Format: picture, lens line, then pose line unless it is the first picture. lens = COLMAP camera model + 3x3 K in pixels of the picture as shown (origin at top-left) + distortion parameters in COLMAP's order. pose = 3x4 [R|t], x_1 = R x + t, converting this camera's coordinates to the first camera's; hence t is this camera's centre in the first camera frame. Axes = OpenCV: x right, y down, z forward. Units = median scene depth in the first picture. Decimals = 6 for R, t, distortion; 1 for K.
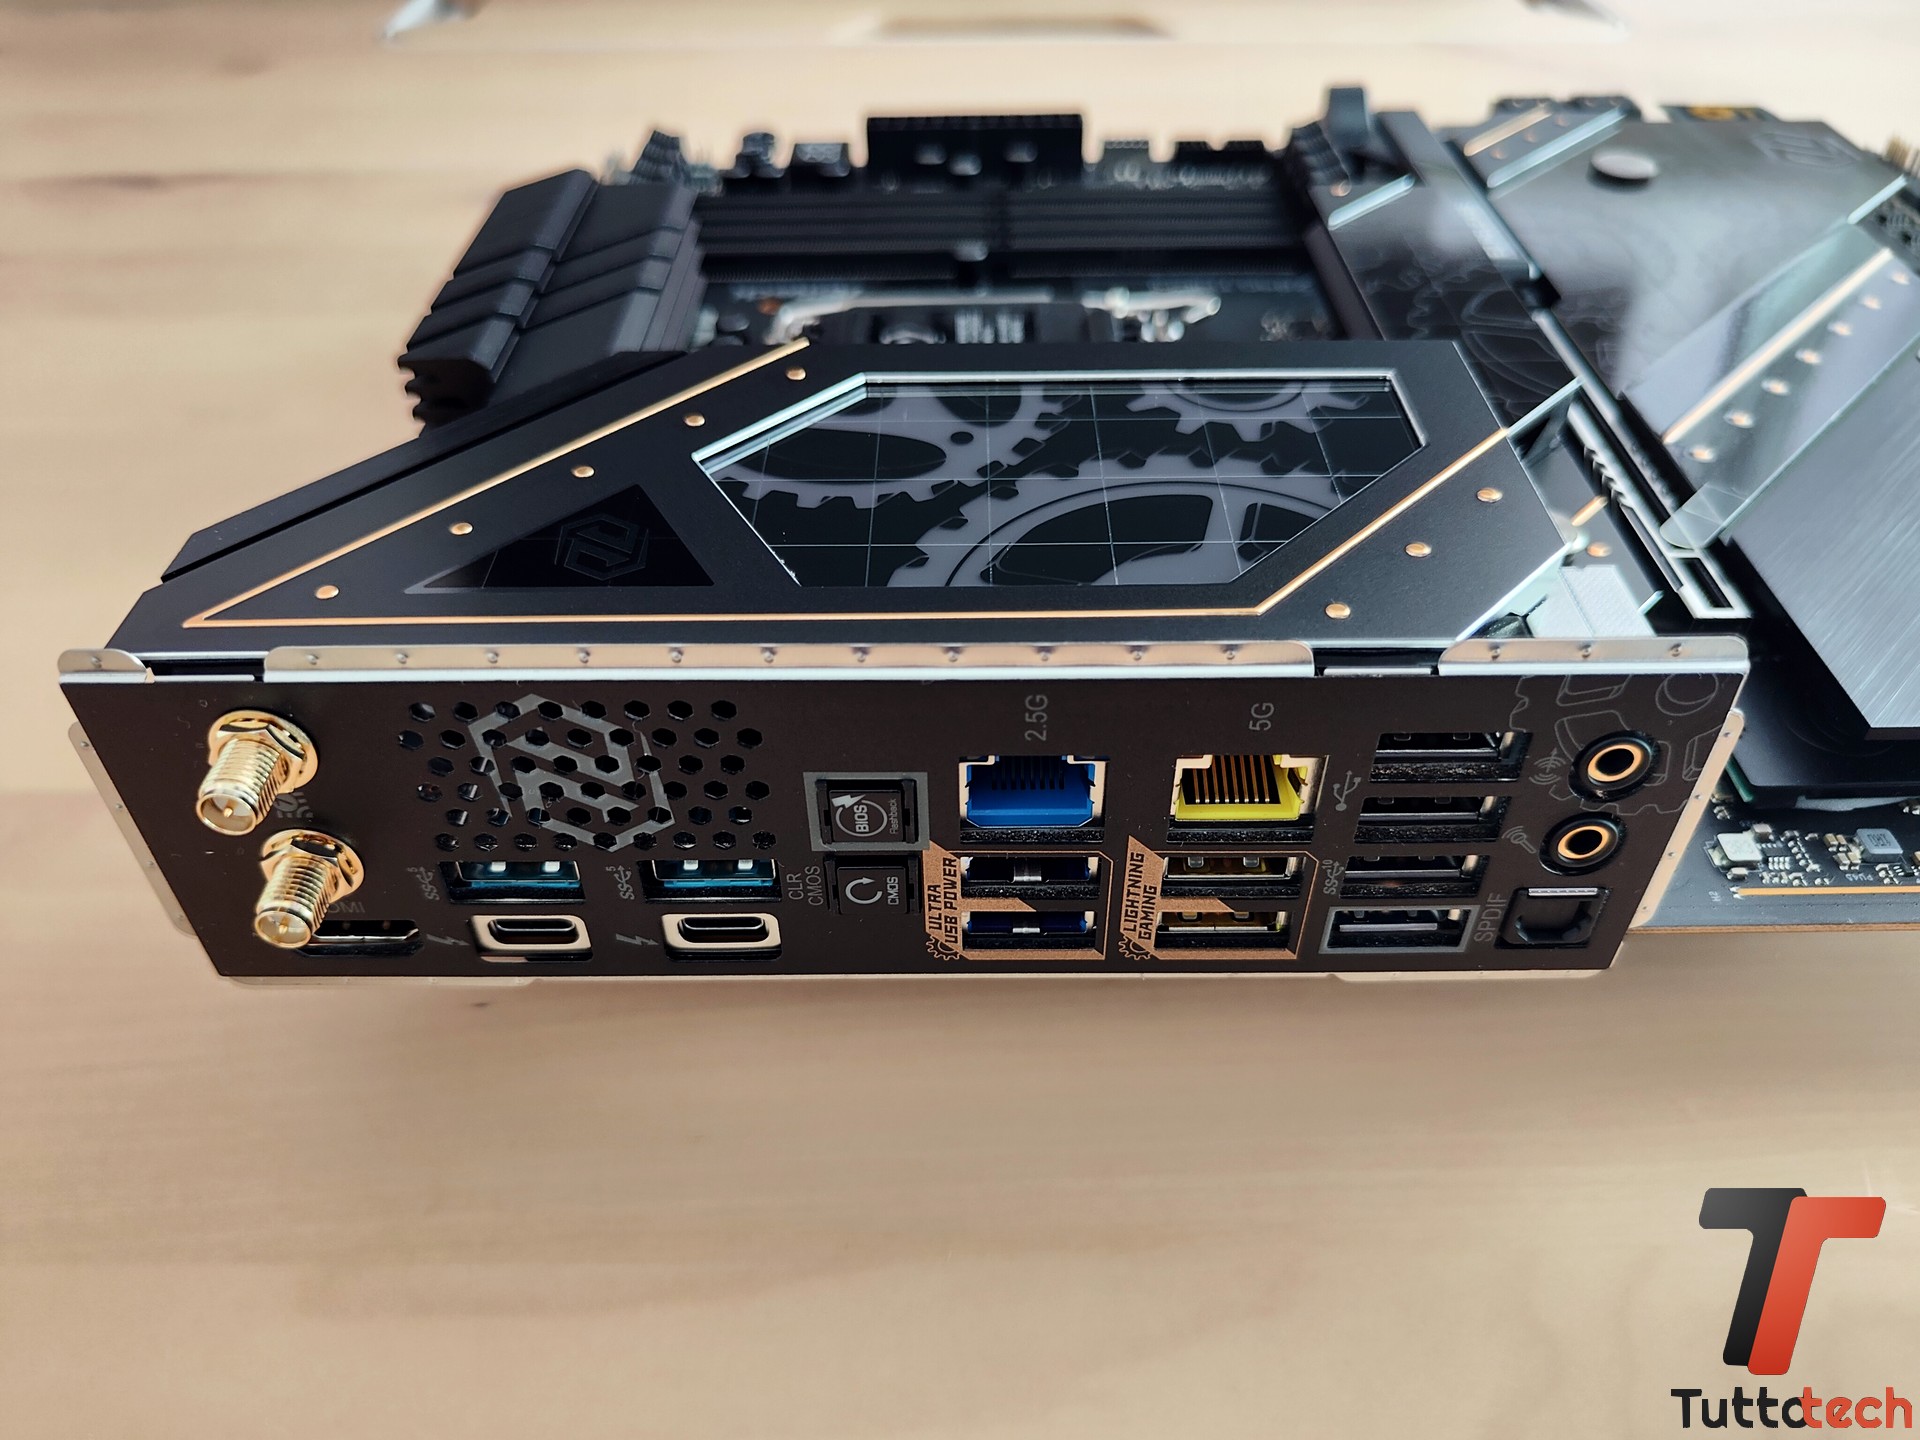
lens RADIAL K [[1428.7, 0, 947.5], [0, 1428.7, 726.4], [0, 0, 1]] dist [-0.054977, 0.018111]
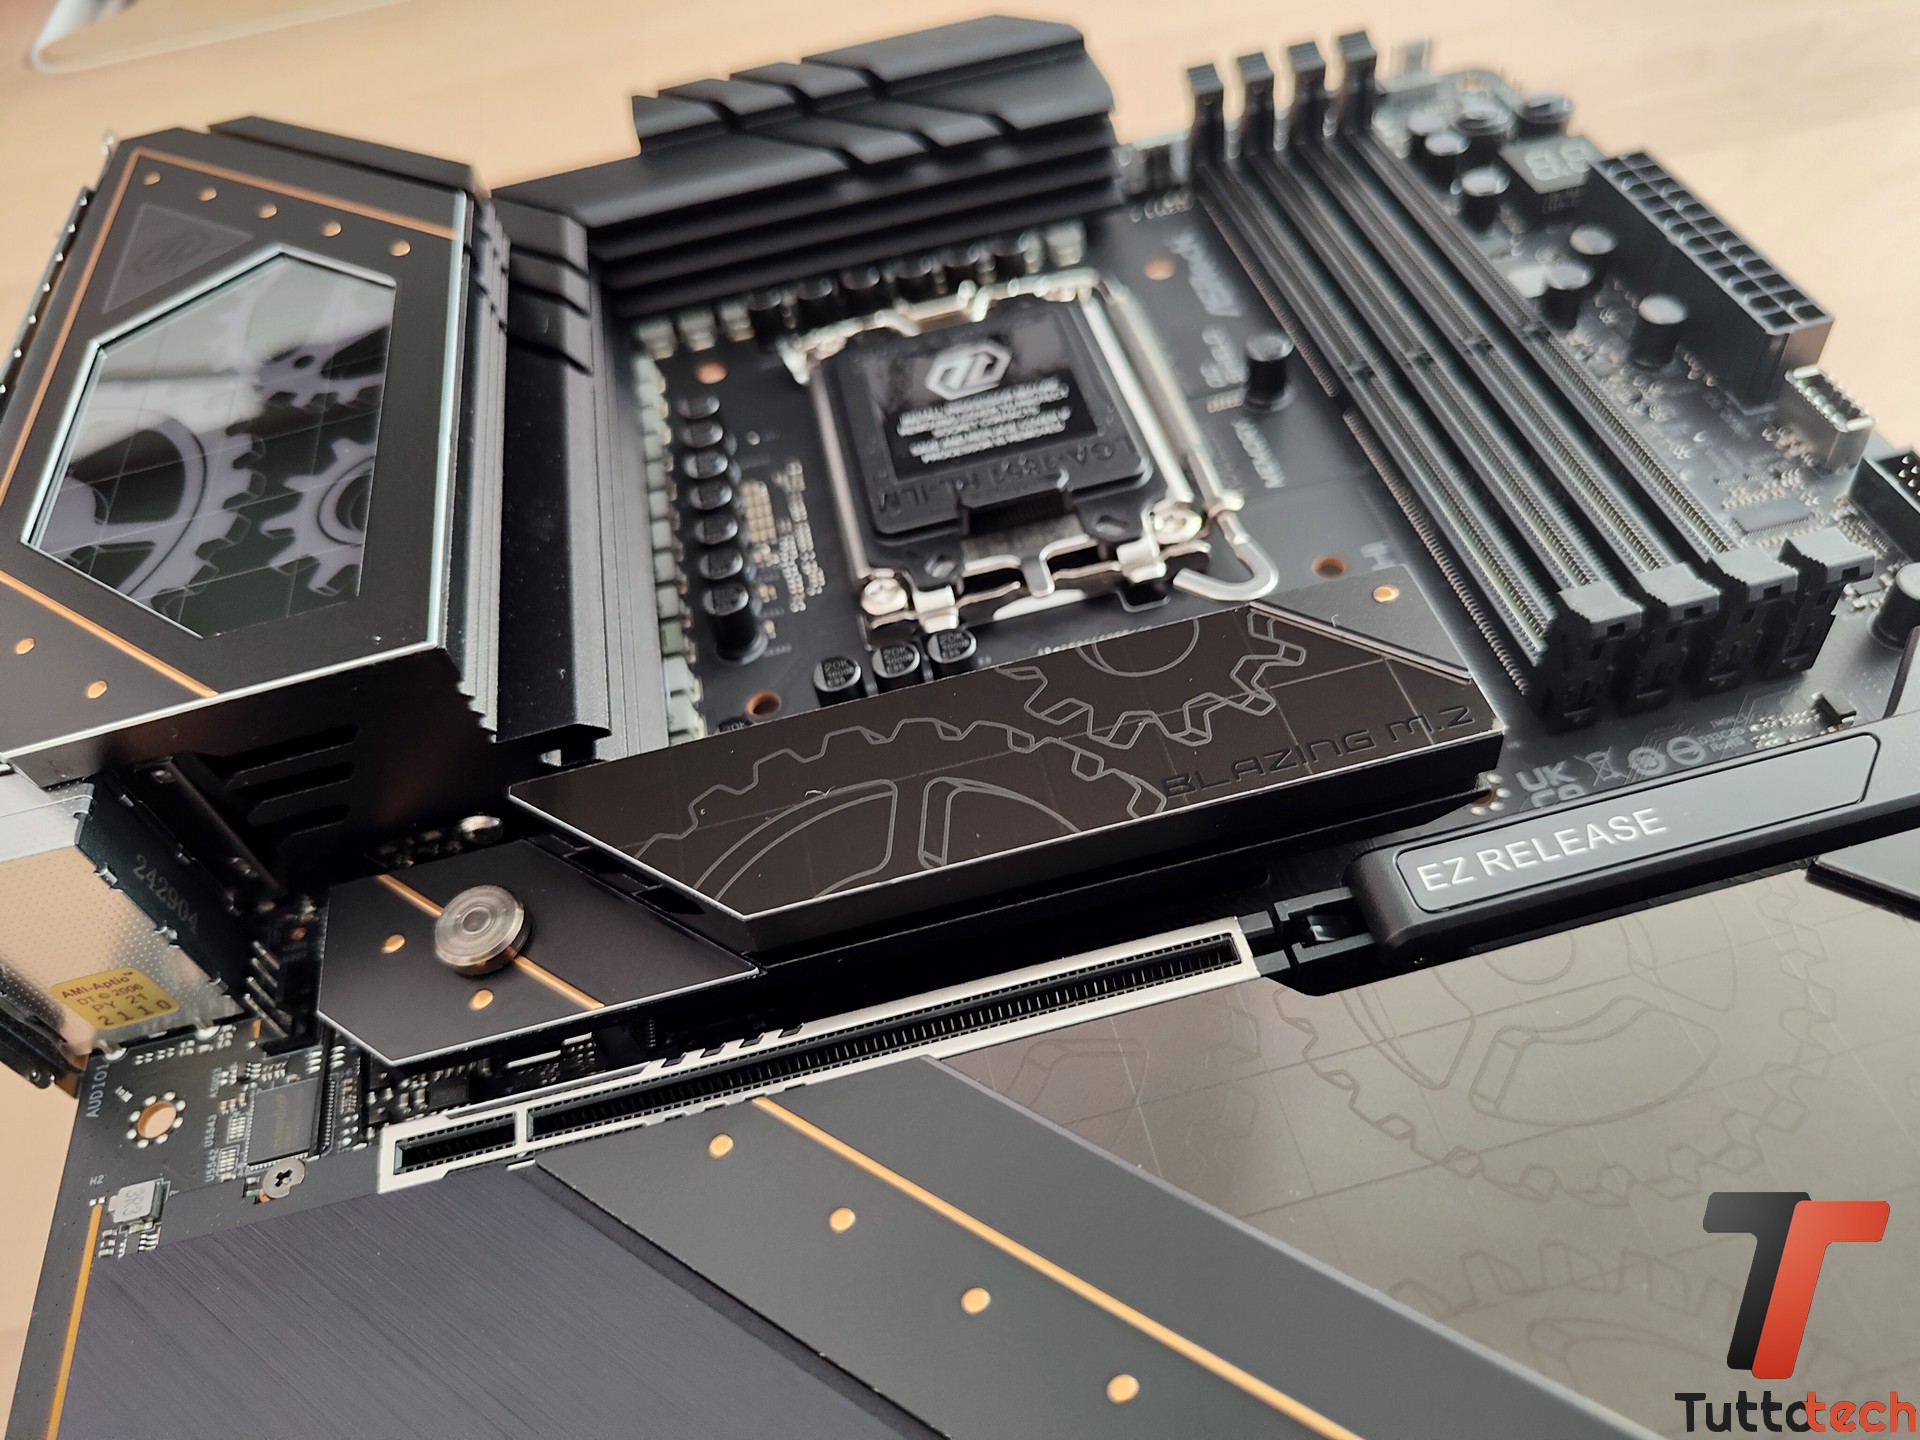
lens RADIAL K [[1428.7, 0, 951.6], [0, 1428.7, 731.6], [0, 0, 1]] dist [-0.054977, 0.018111]
pose [[0.214391, 0.735743, -0.642432, 1.064330], [-0.544799, 0.635985, 0.546551, -0.917826], [0.810698, 0.232821, 0.537181, 0.898469]]
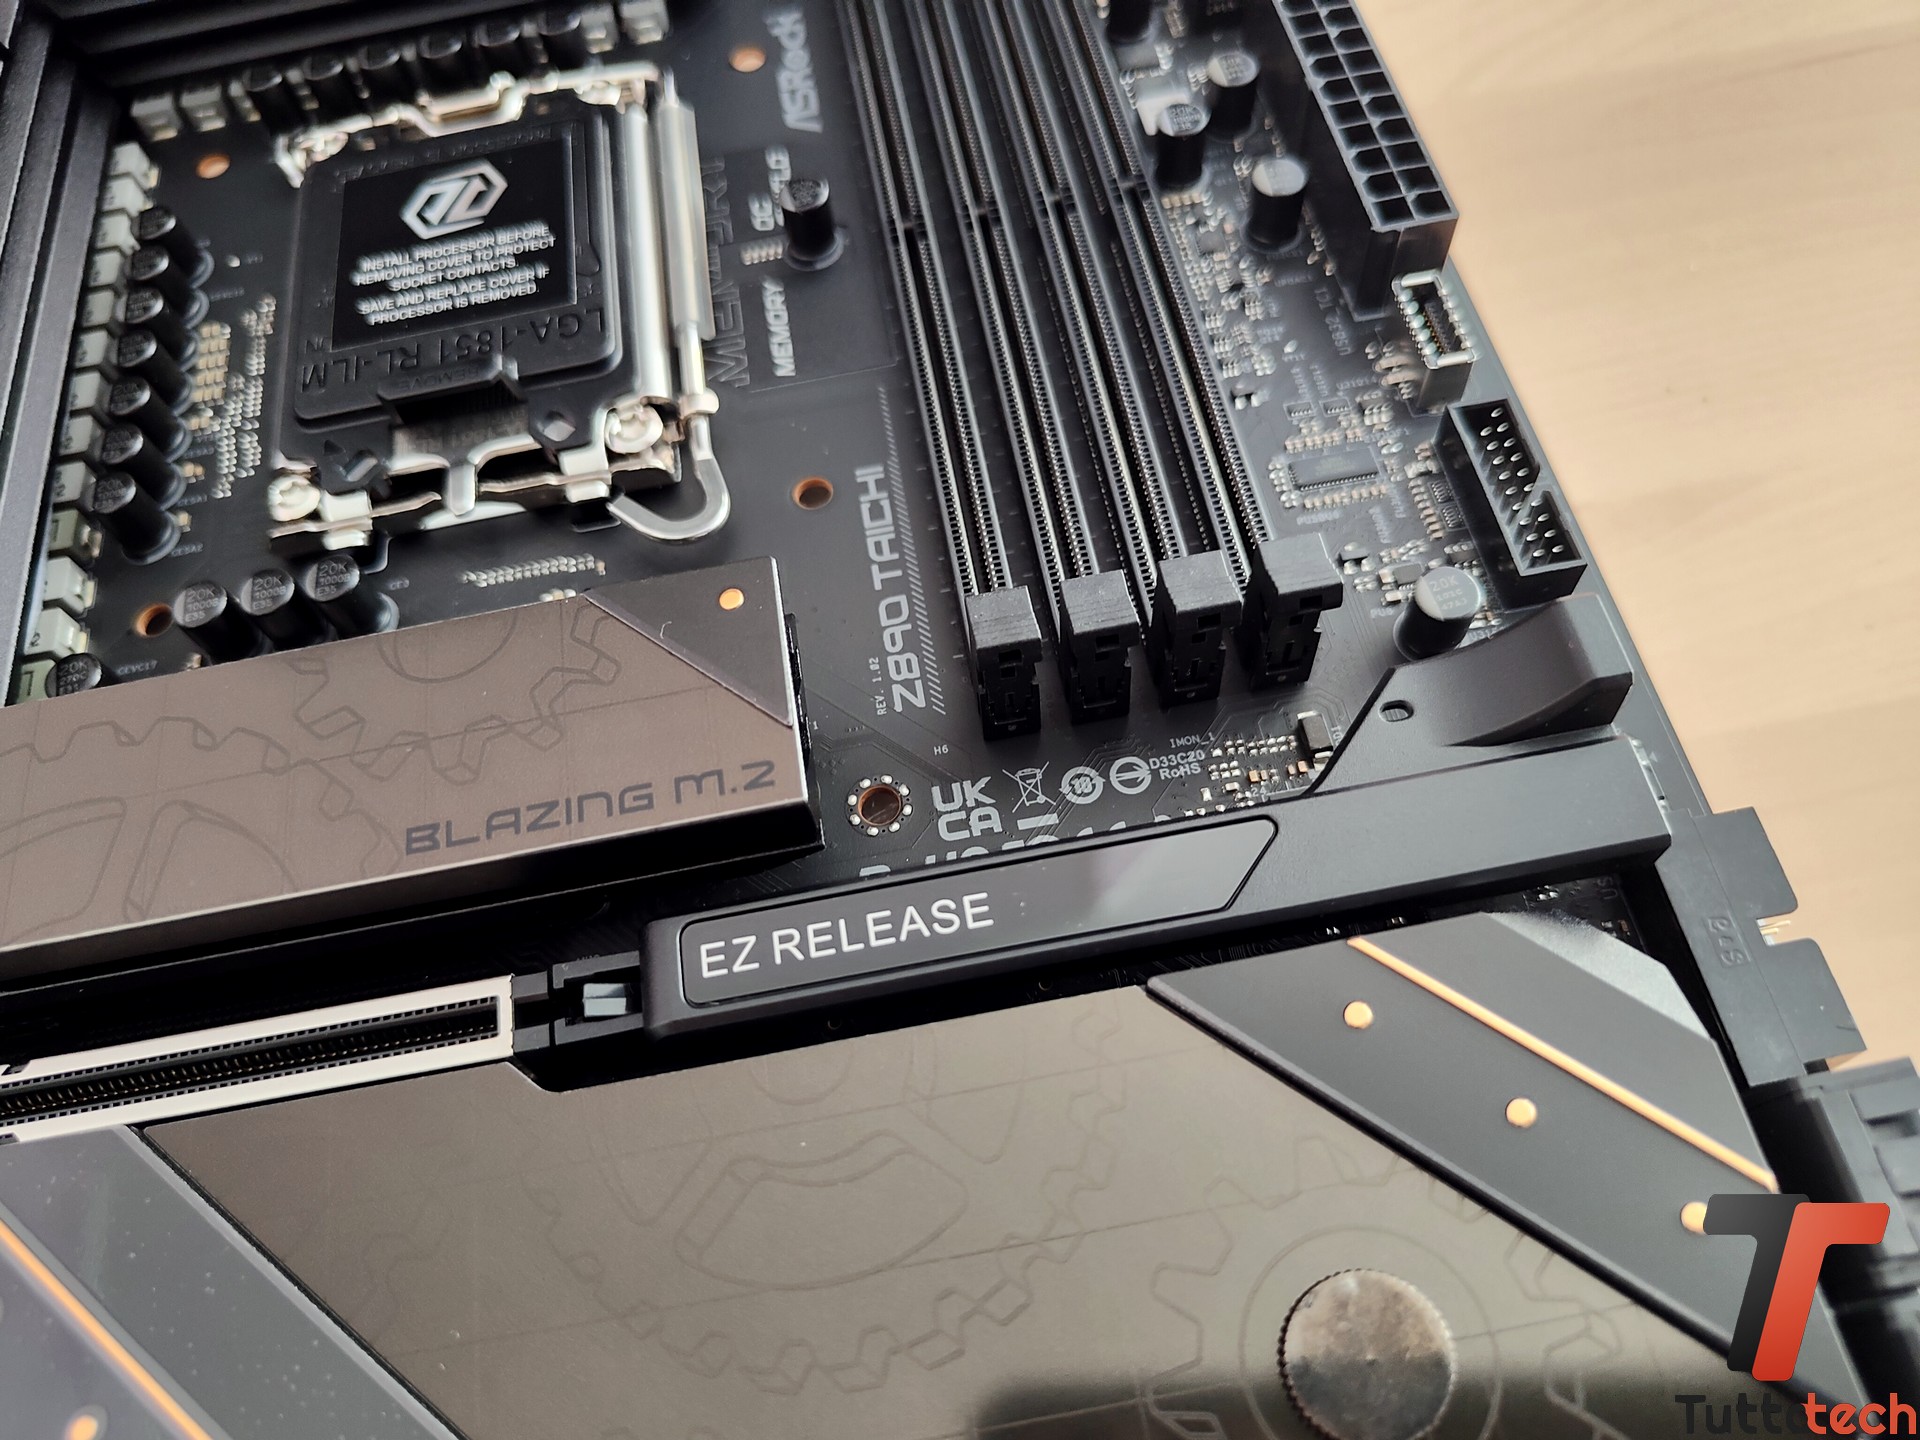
lens RADIAL K [[1428.7, 0, 923.6], [0, 1428.7, 724.3], [0, 0, 1]] dist [-0.054977, 0.018111]
pose [[0.172579, 0.871707, -0.458632, 0.888934], [-0.580126, 0.466246, 0.667884, -1.170117], [0.796034, 0.150802, 0.586164, 1.255617]]
